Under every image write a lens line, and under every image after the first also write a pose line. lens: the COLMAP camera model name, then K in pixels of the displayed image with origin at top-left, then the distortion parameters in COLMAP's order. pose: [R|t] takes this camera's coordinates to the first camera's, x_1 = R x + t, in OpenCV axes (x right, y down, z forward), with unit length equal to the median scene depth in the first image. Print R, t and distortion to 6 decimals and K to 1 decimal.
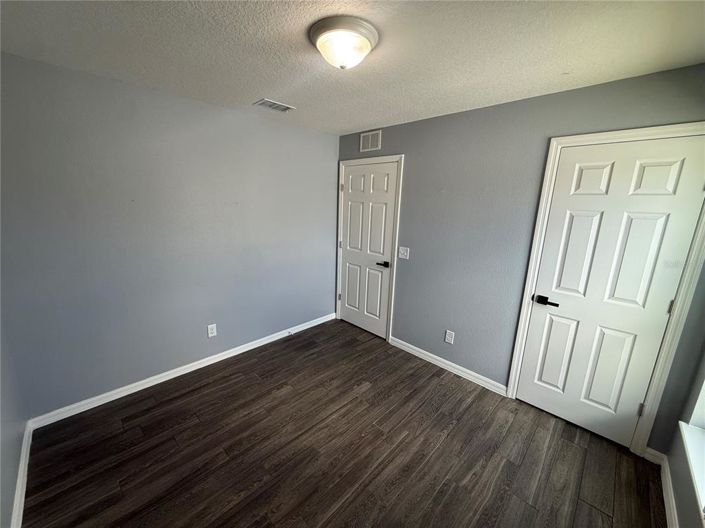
lens RADIAL K [[279.6, 0, 352.5], [0, 279.6, 264.0], [0, 0, 1]] dist [-0.000402, -0.000170]
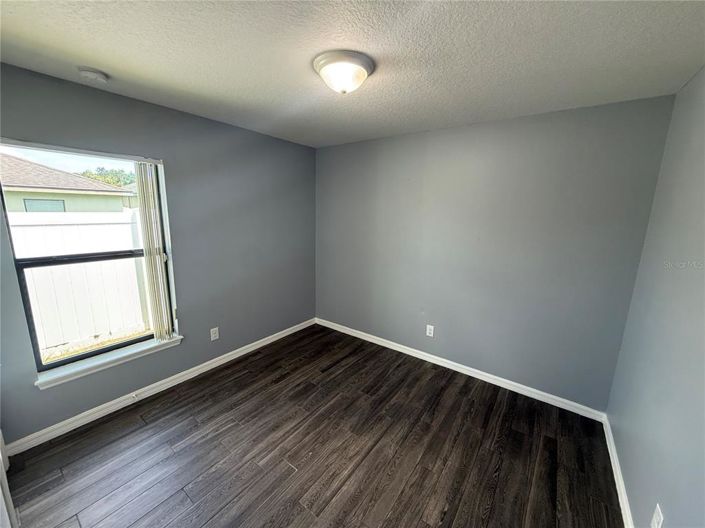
lens RADIAL K [[279.6, 0, 352.5], [0, 279.6, 264.0], [0, 0, 1]] dist [-0.000402, -0.000170]
pose [[-0.988575, -0.026114, -0.148451, 0.057885], [-0.082568, 0.917789, 0.388389, -0.374825], [0.126105, 0.396209, -0.909459, 1.709721]]
